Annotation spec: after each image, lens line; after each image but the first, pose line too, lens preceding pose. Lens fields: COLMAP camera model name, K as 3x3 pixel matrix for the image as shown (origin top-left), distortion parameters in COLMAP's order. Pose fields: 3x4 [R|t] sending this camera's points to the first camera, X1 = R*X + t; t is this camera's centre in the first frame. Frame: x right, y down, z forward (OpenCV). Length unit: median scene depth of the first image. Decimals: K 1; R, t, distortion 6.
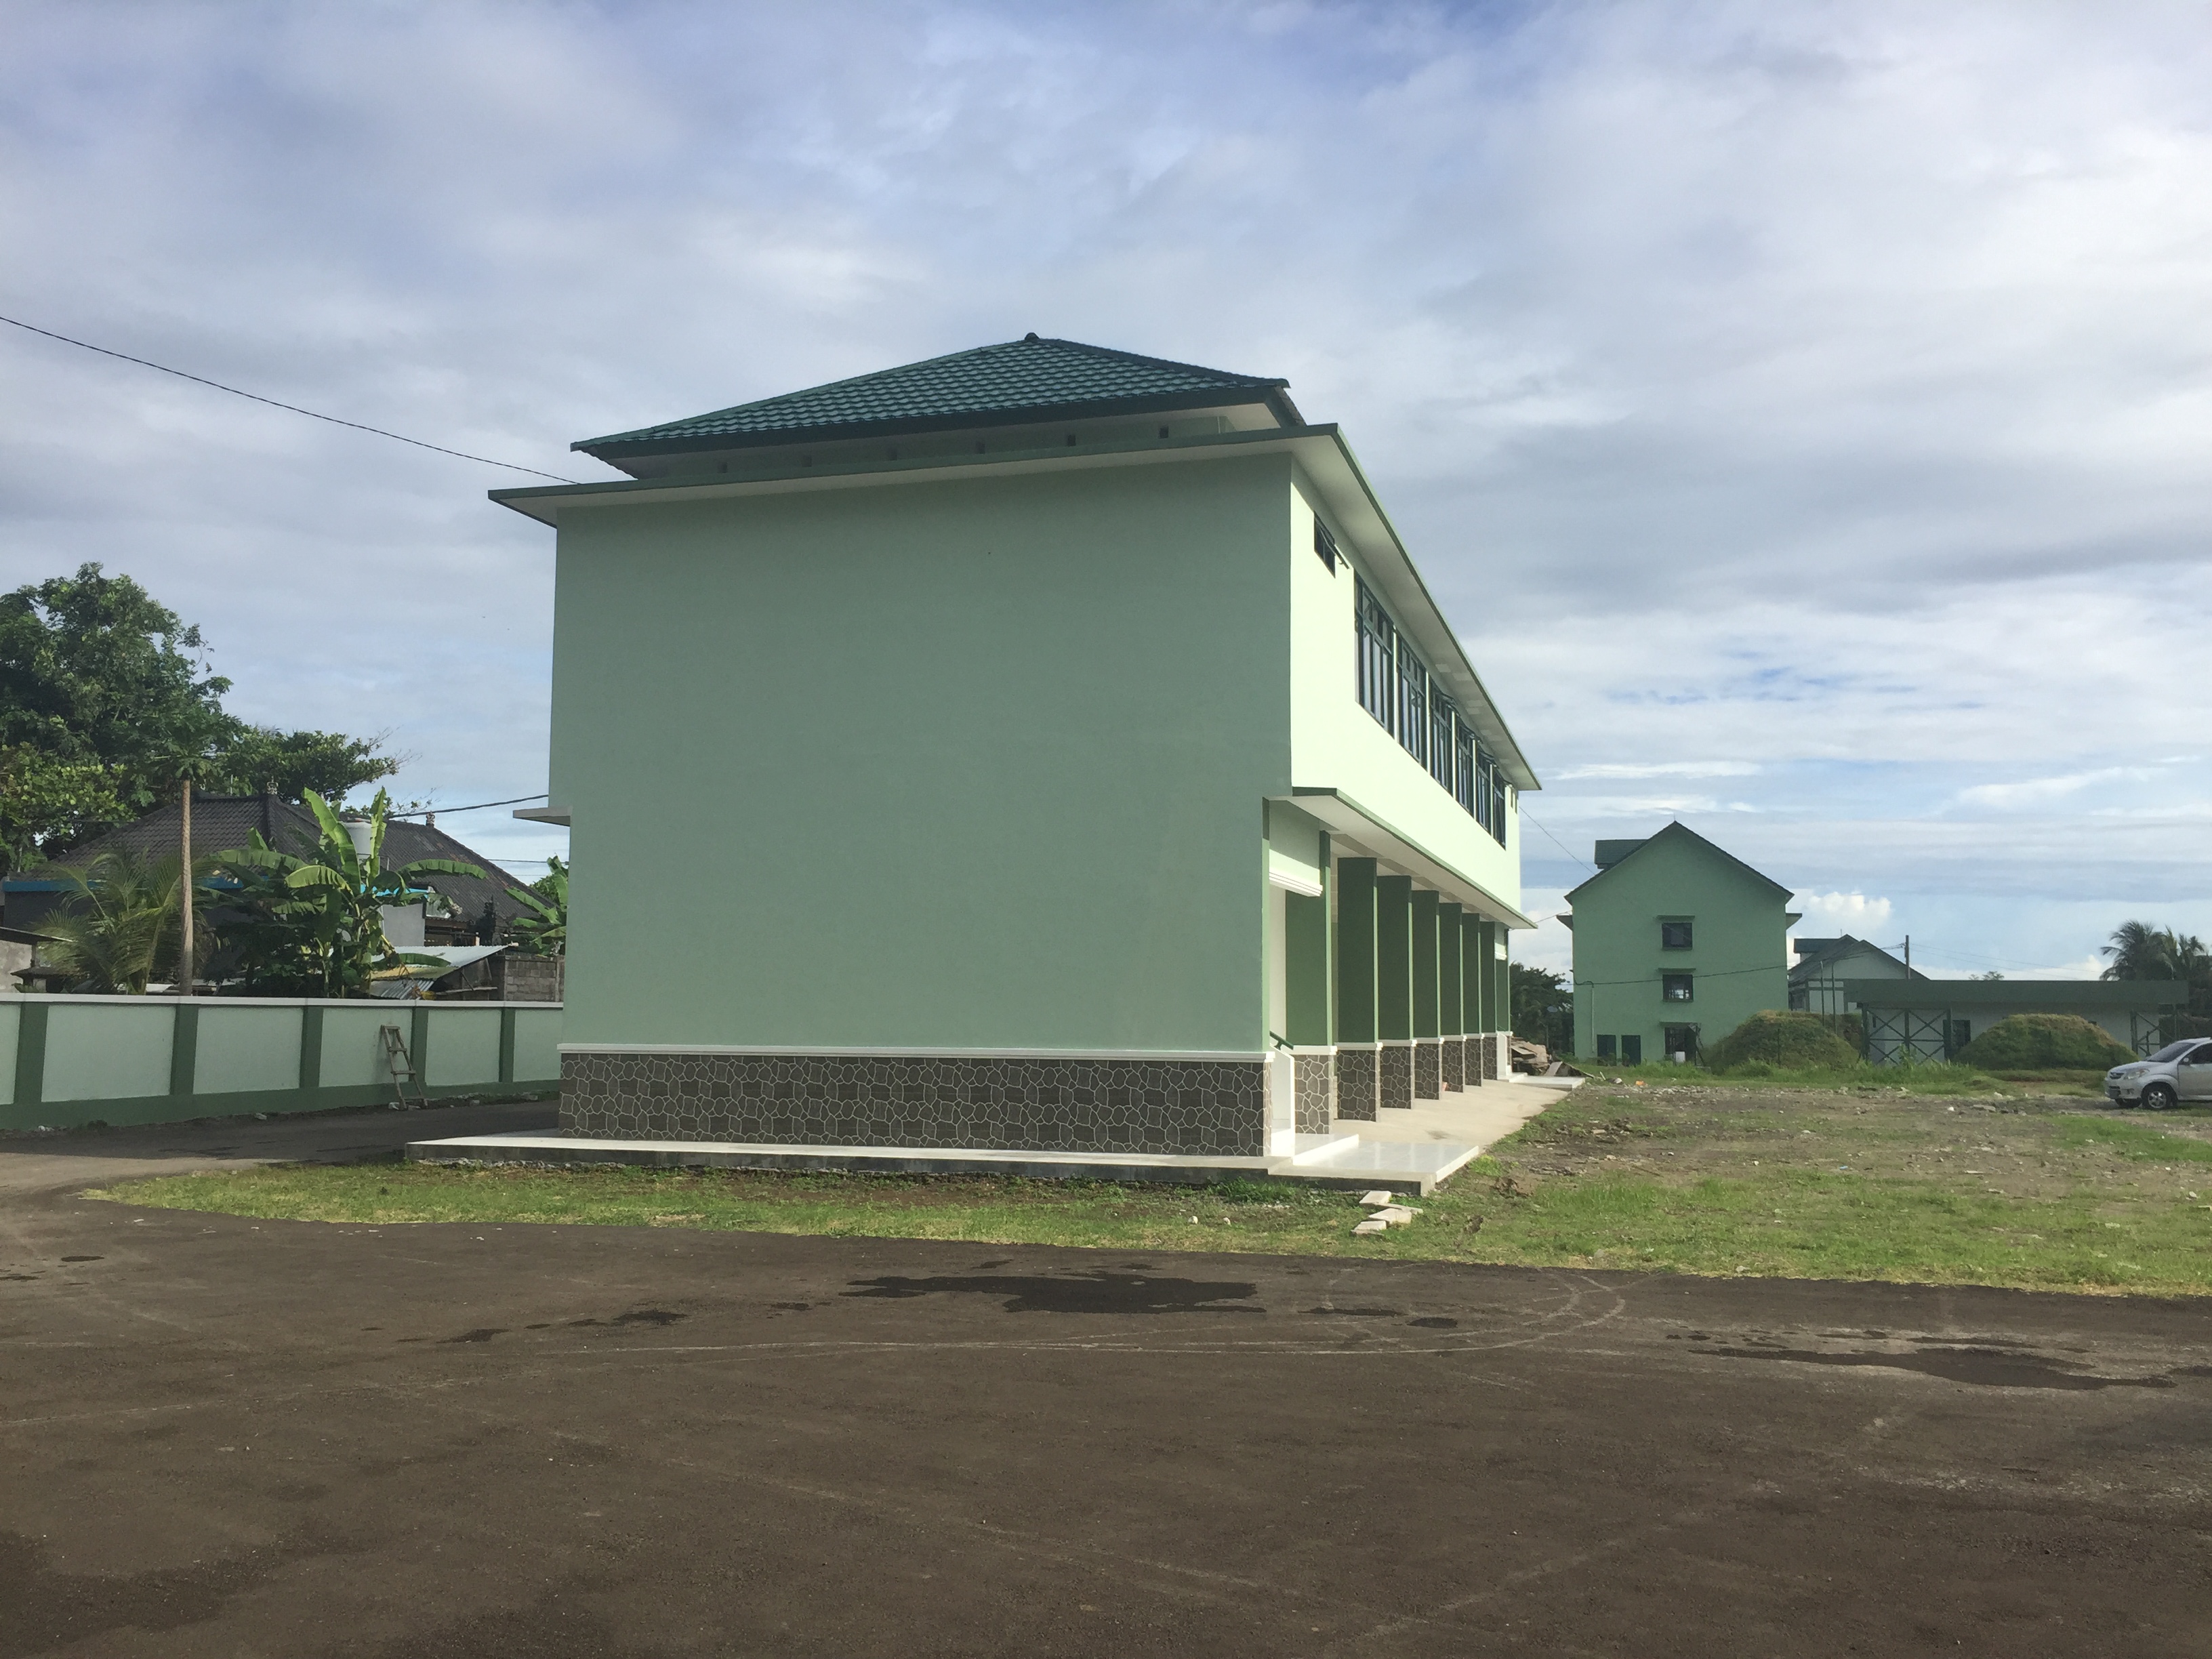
lens RADIAL K [[1878.9, 0, 1106.0], [0, 1878.9, 829.5], [0, 0, 1]] dist [0.040819, 0.003508]
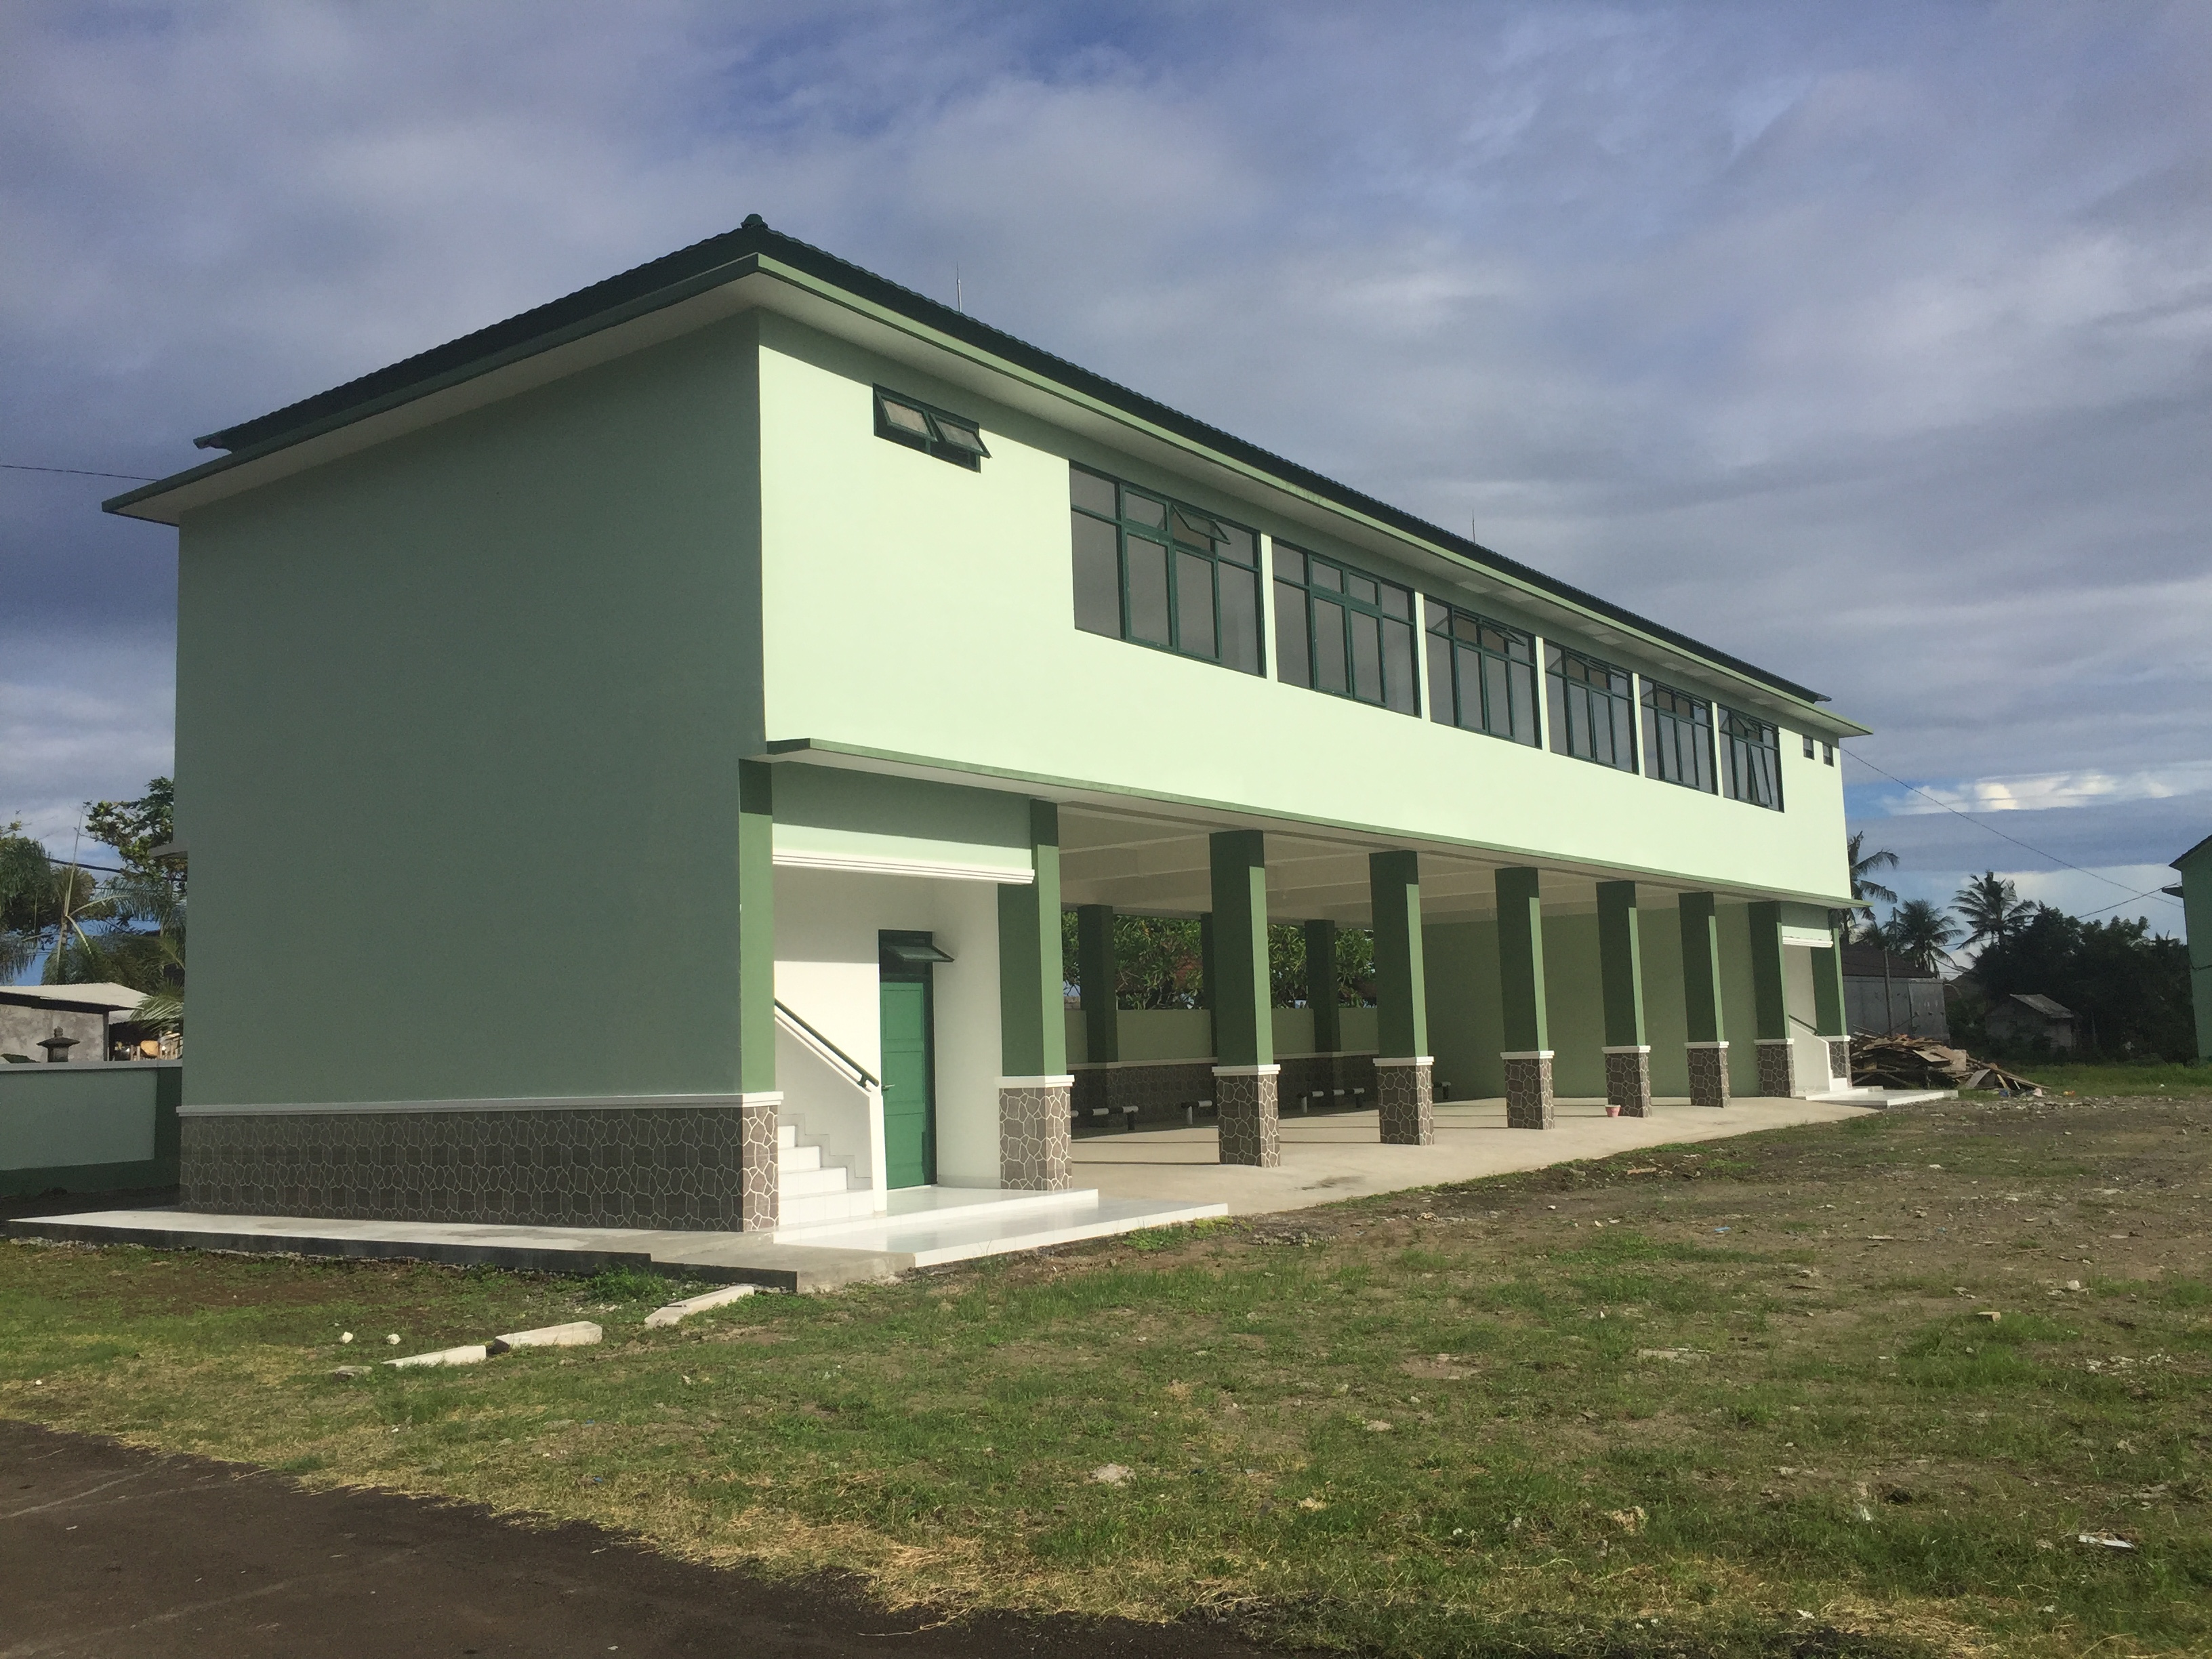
lens RADIAL K [[1878.9, 0, 1106.0], [0, 1878.9, 829.5], [0, 0, 1]] dist [0.040819, 0.003508]
pose [[0.943489, -0.076121, -0.322544, 0.416853], [0.071997, 0.997099, -0.024716, 0.036475], [0.323490, 0.000097, 0.946232, 0.288449]]
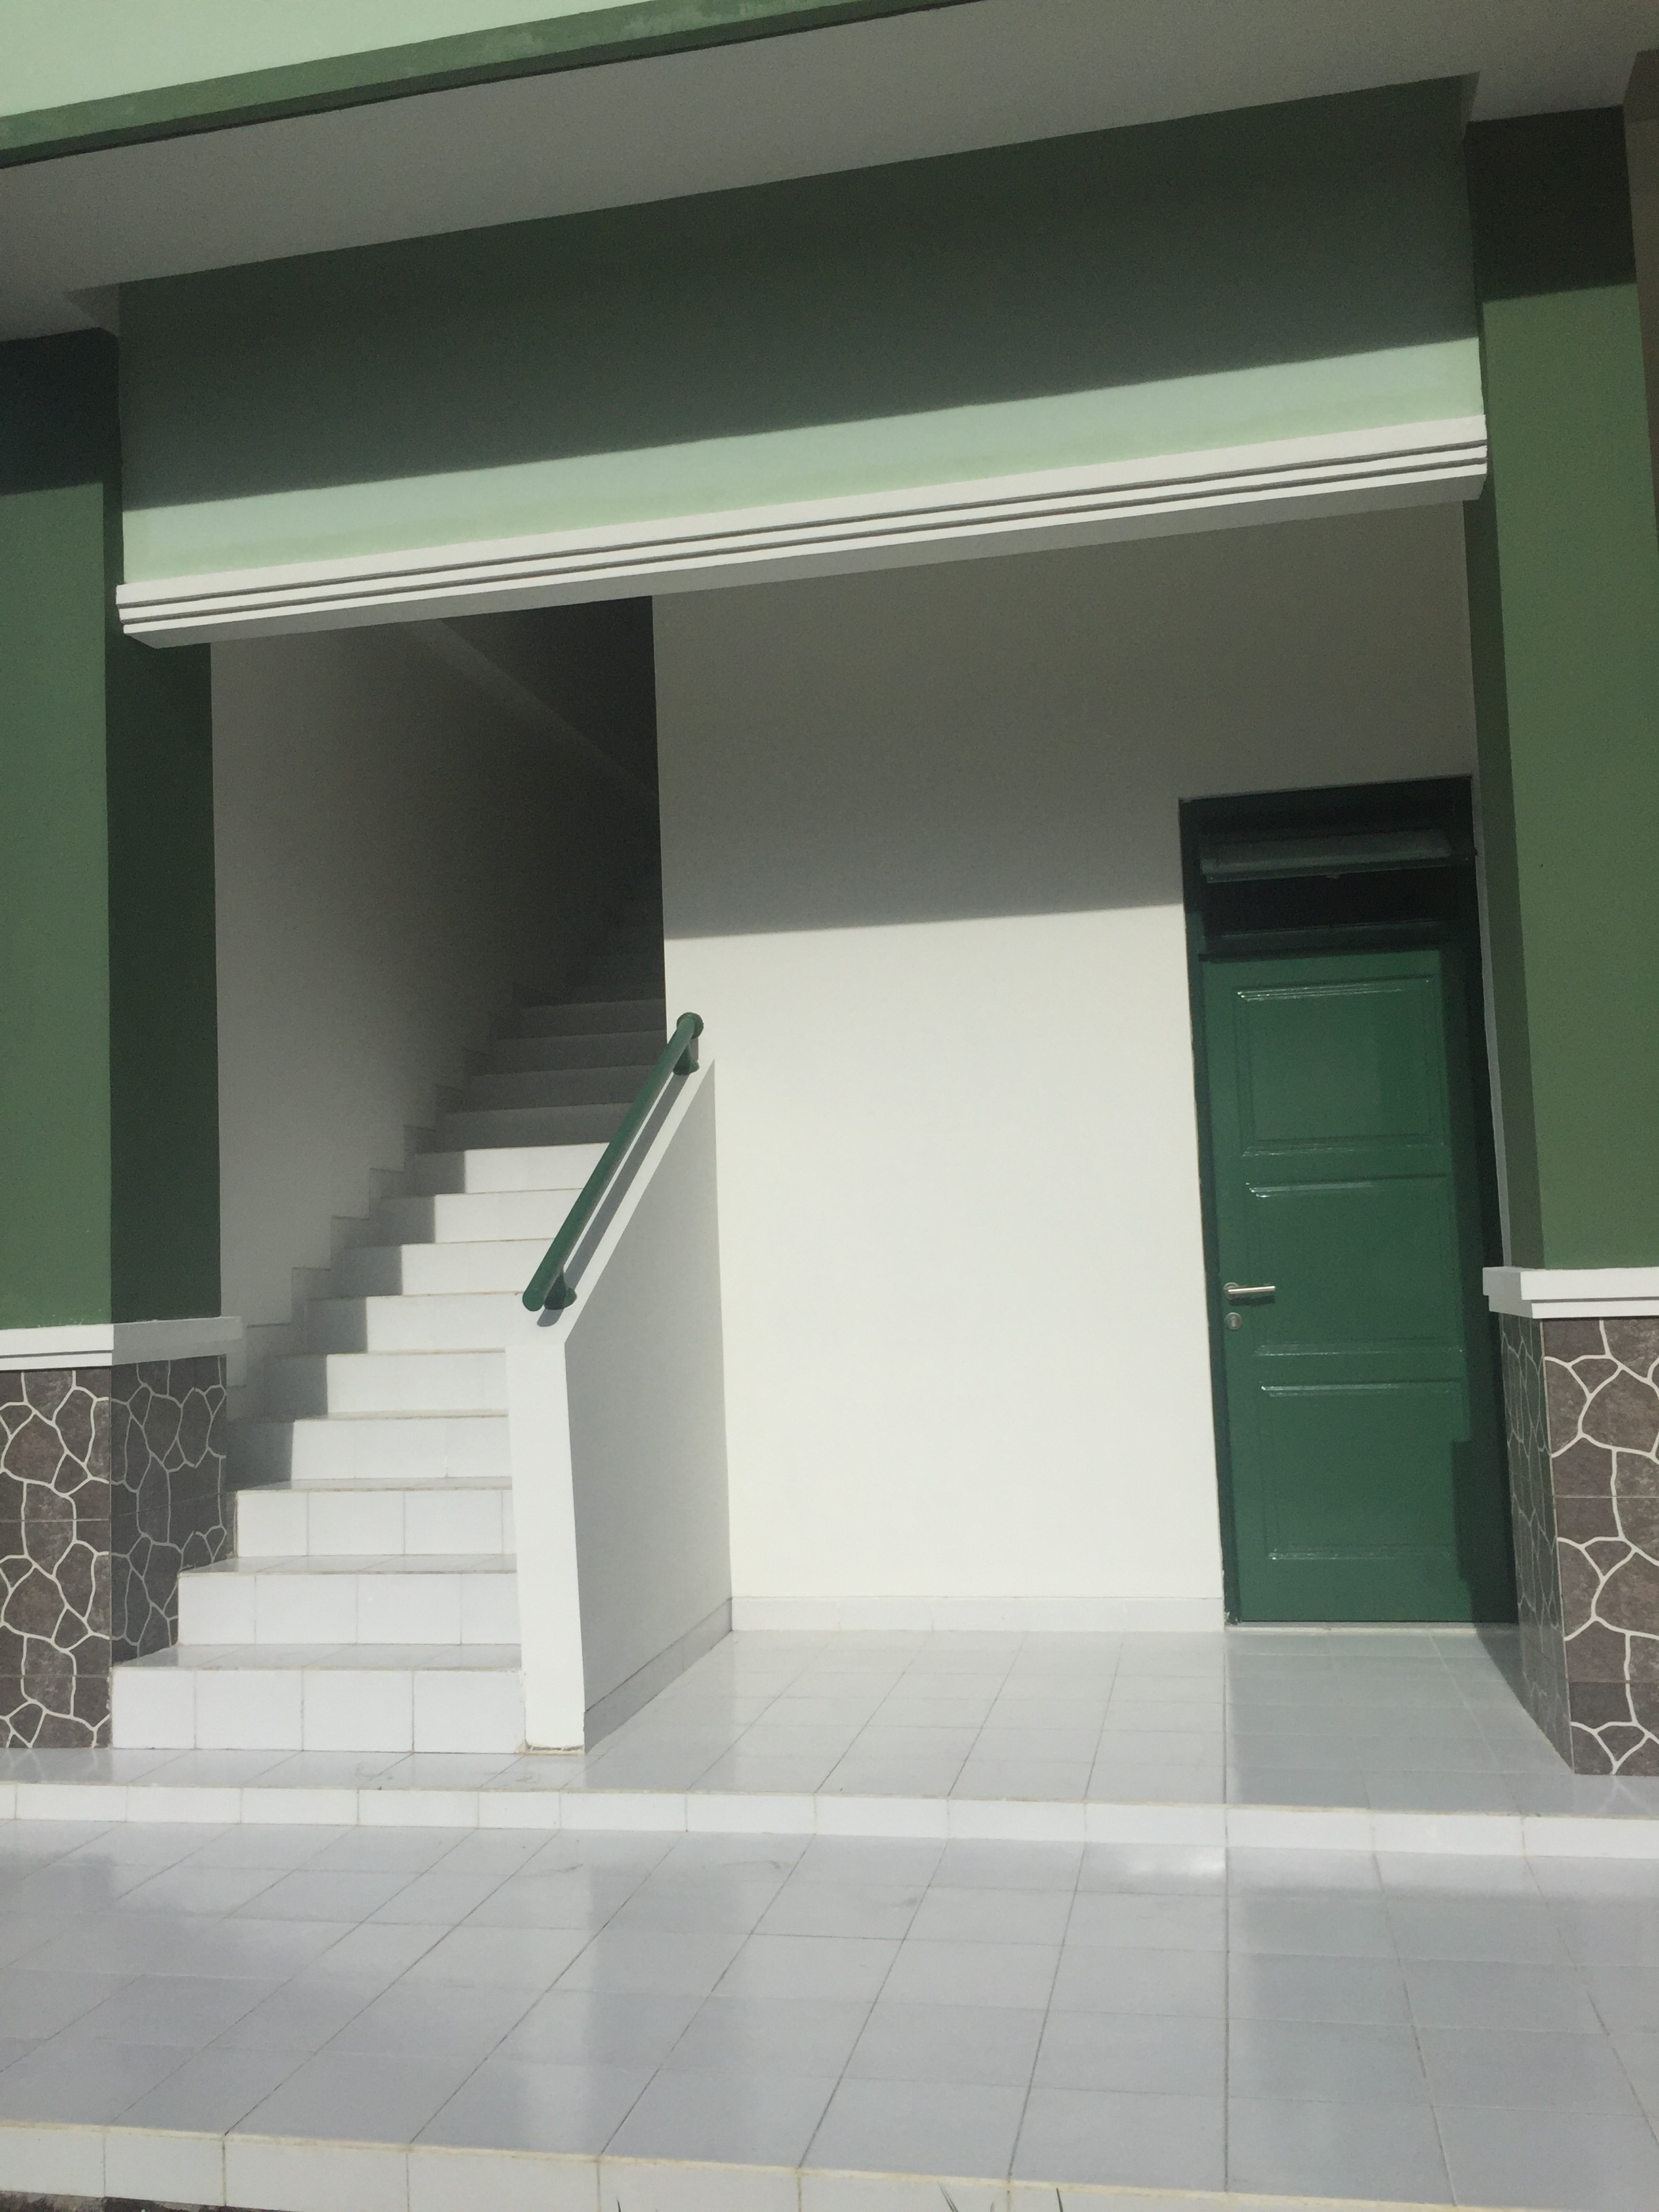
lens RADIAL K [[1878.9, 0, 829.5], [0, 1878.9, 1106.0], [0, 0, 1]] dist [0.040819, 0.003508]
pose [[0.083480, -0.092145, -0.992240, 0.306238], [0.137395, 0.987270, -0.080124, 0.109842], [0.986992, -0.129640, 0.095077, 0.959974]]
